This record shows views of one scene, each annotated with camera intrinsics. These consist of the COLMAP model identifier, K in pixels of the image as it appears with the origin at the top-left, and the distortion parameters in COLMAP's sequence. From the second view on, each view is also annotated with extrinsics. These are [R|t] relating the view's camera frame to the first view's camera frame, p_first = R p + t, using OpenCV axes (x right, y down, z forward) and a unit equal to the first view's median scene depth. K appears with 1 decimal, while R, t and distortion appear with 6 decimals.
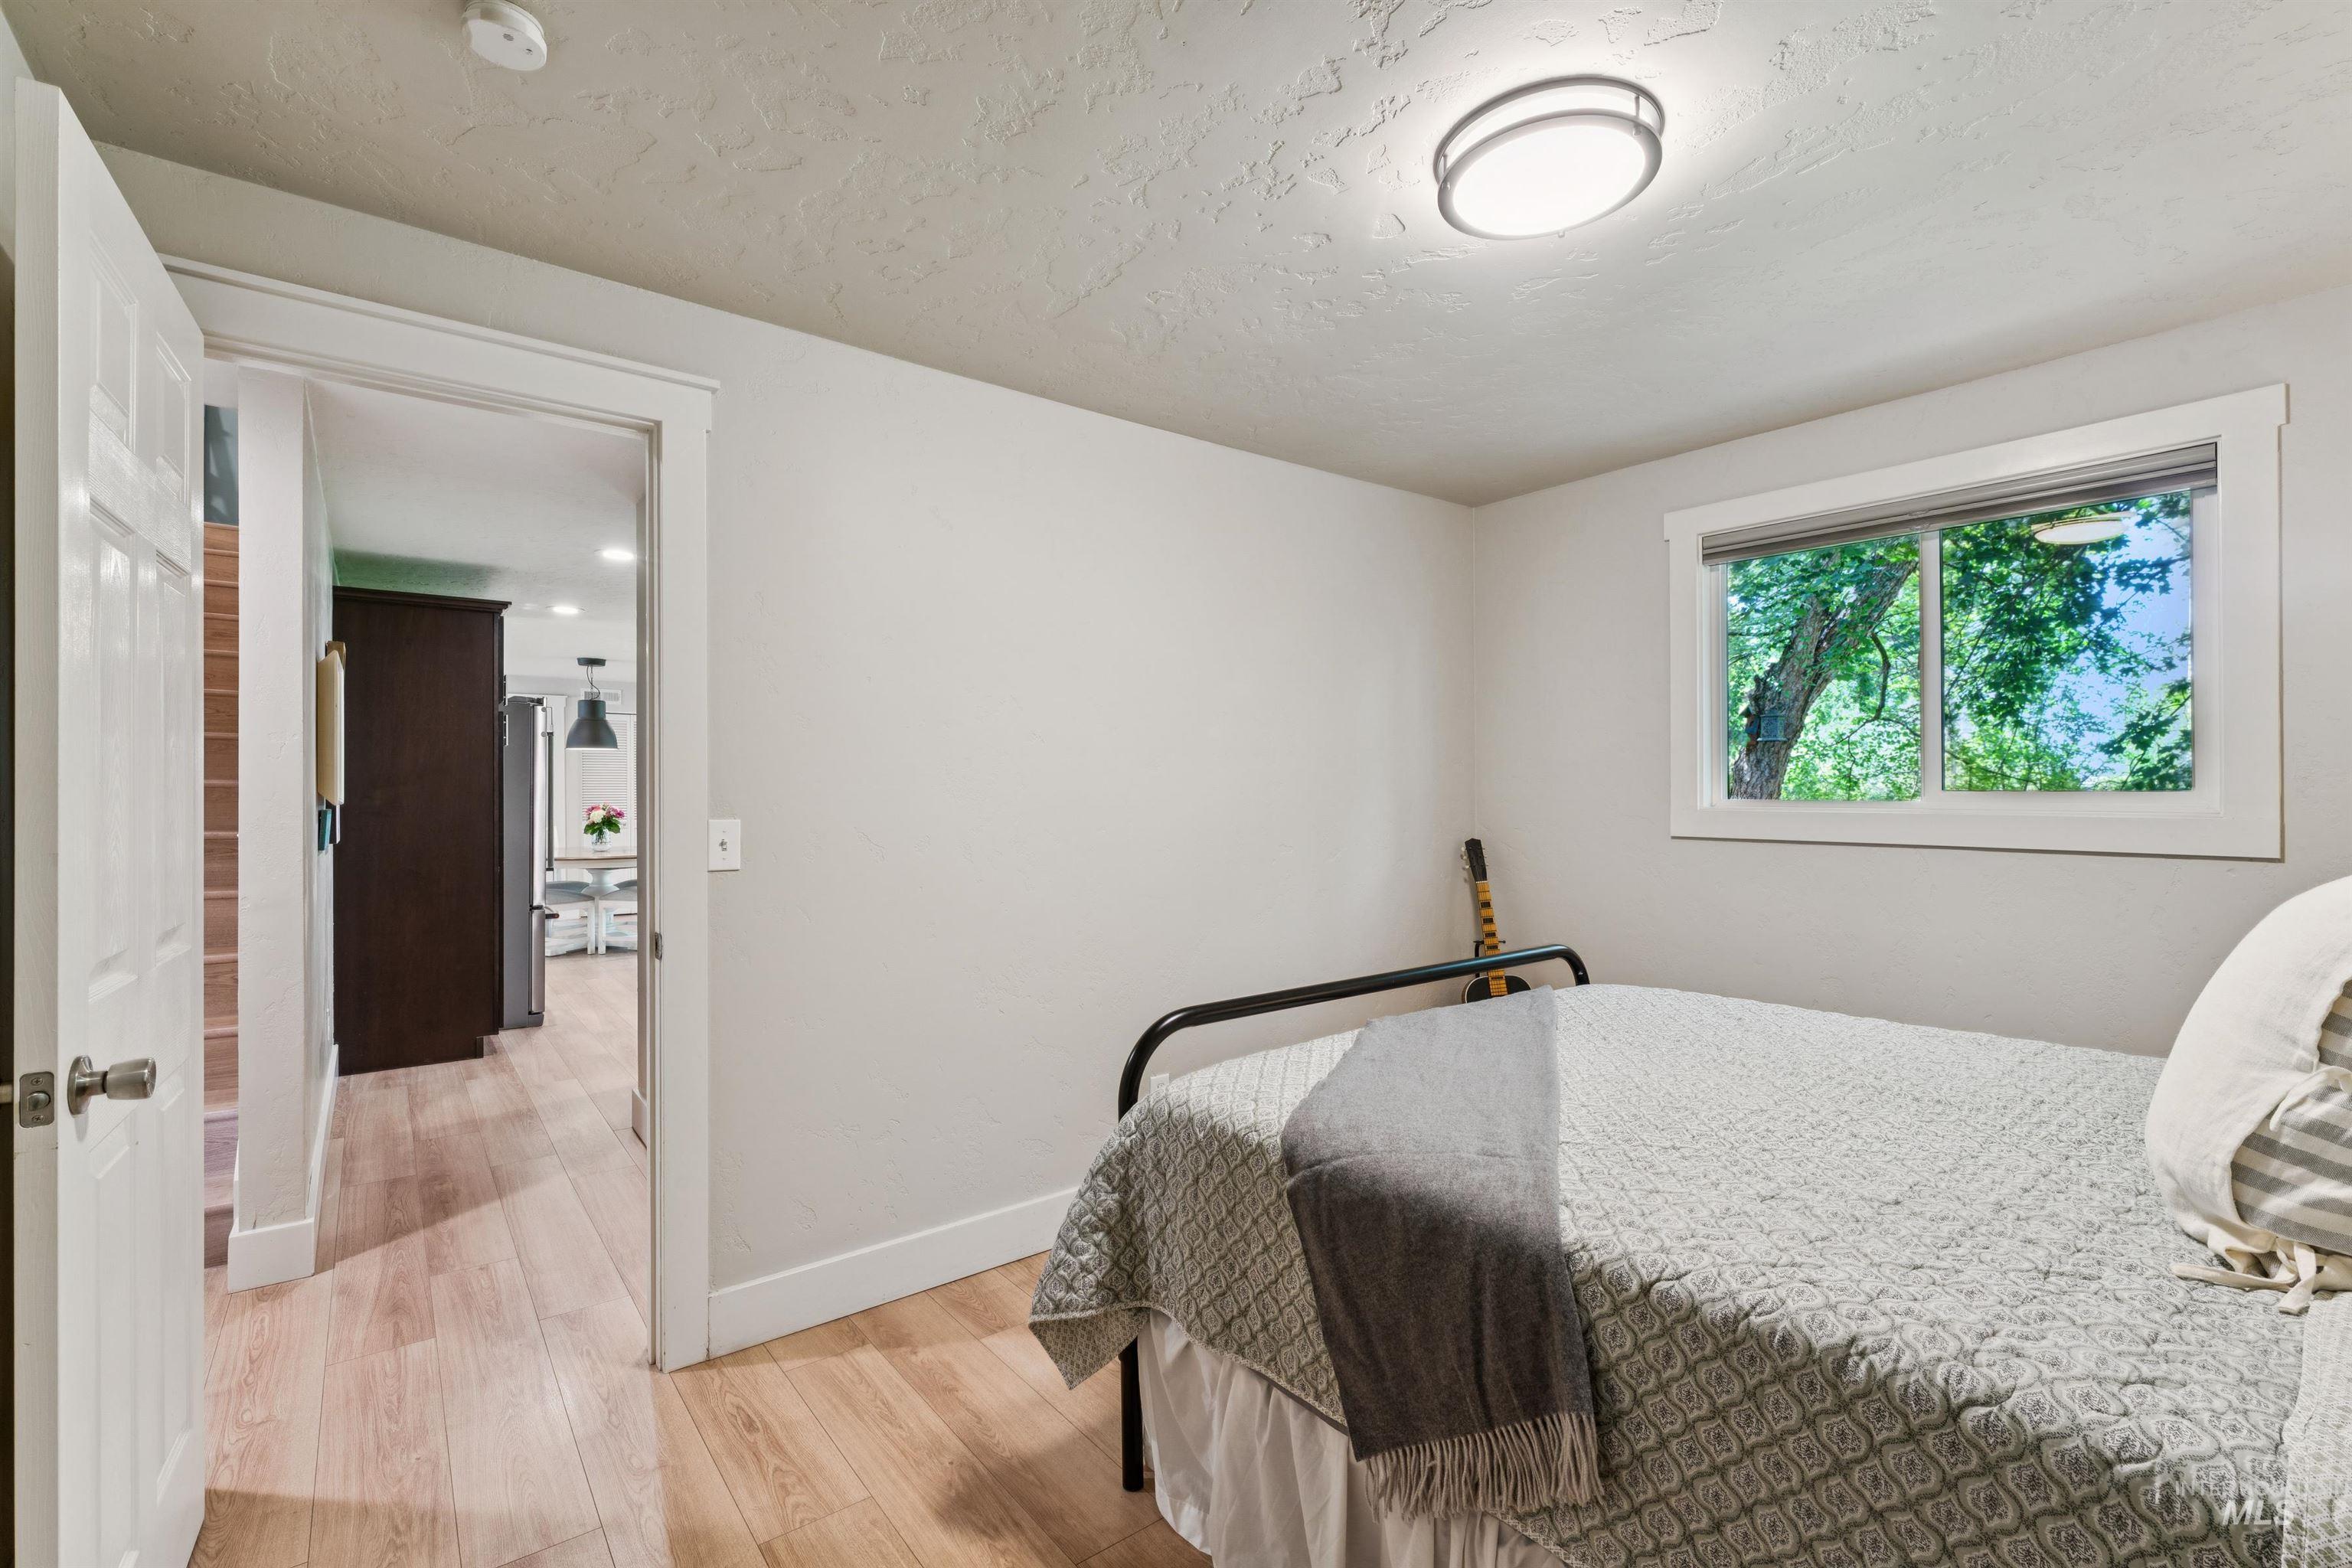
lens RADIAL K [[1041.2, 0, 1175.2], [0, 1041.2, 786.3], [0, 0, 1]] dist [0.001298, 0.000072]
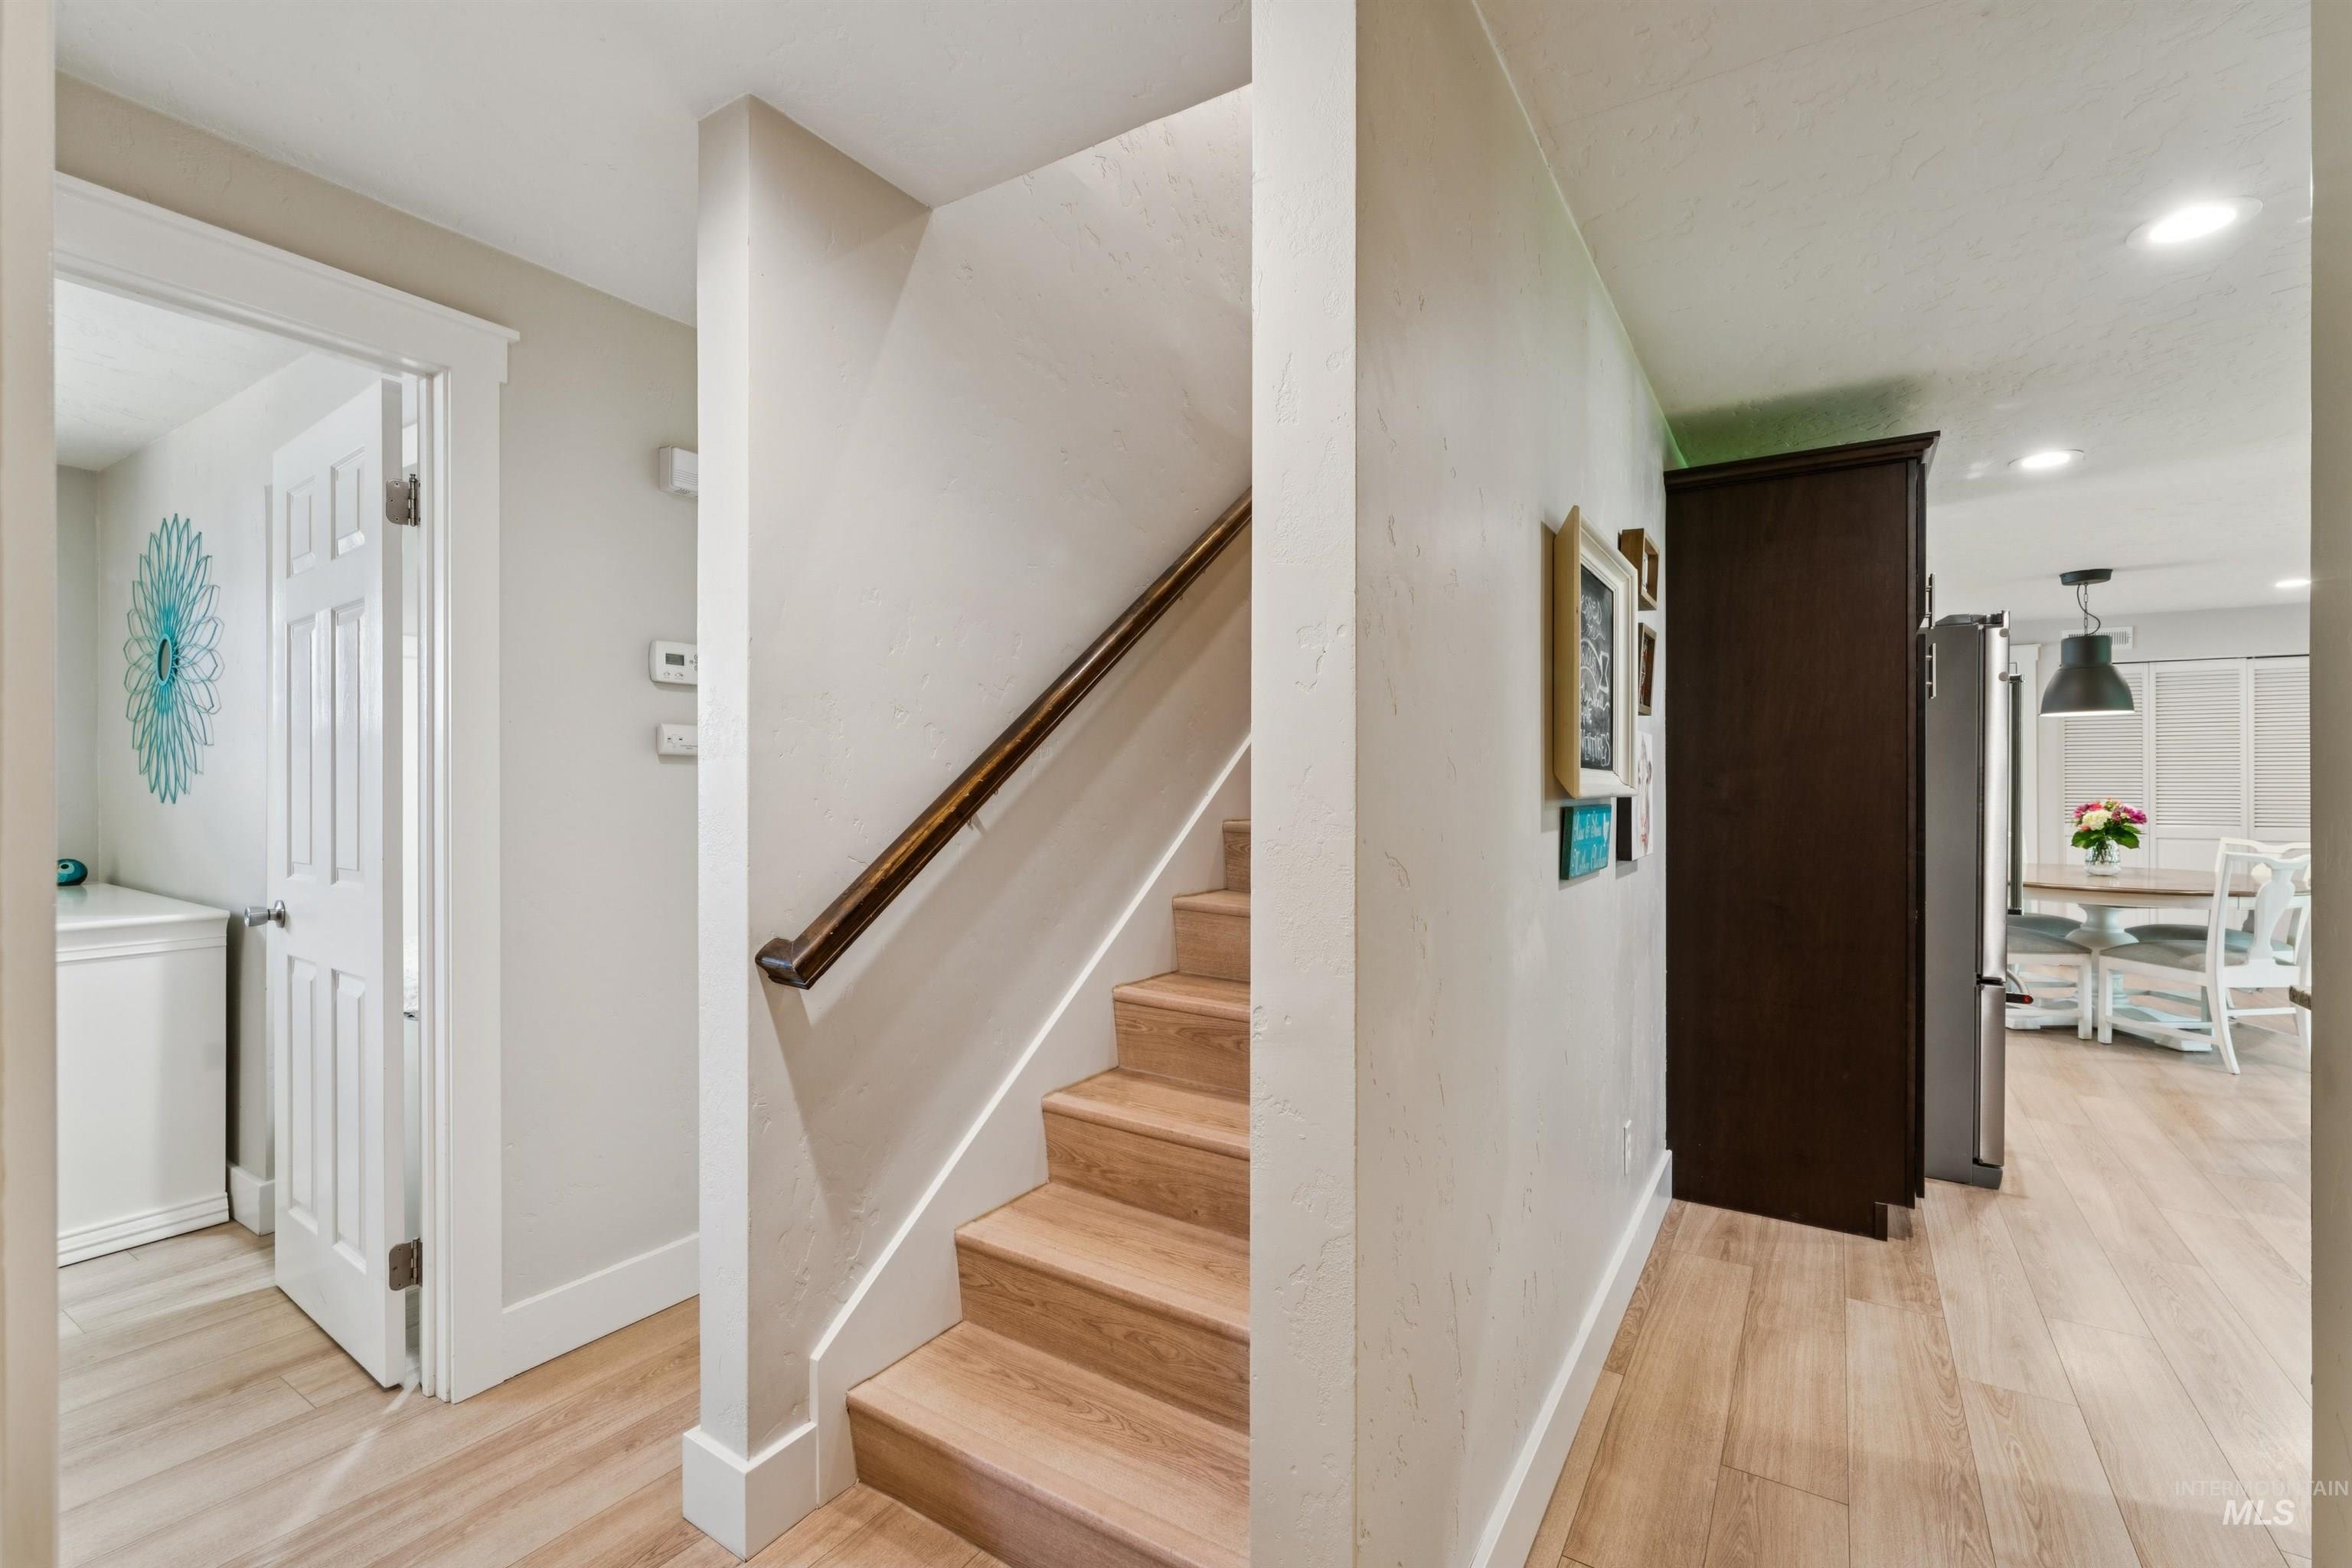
lens RADIAL K [[1041.2, 0, 1183.5], [0, 1041.2, 790.6], [0, 0, 1]] dist [0.001298, 0.000072]
pose [[0.350806, 0.005603, -0.936431, -0.221887], [0.003279, 0.999969, 0.007212, 0.006357], [0.936442, -0.005600, 0.350777, 0.367070]]
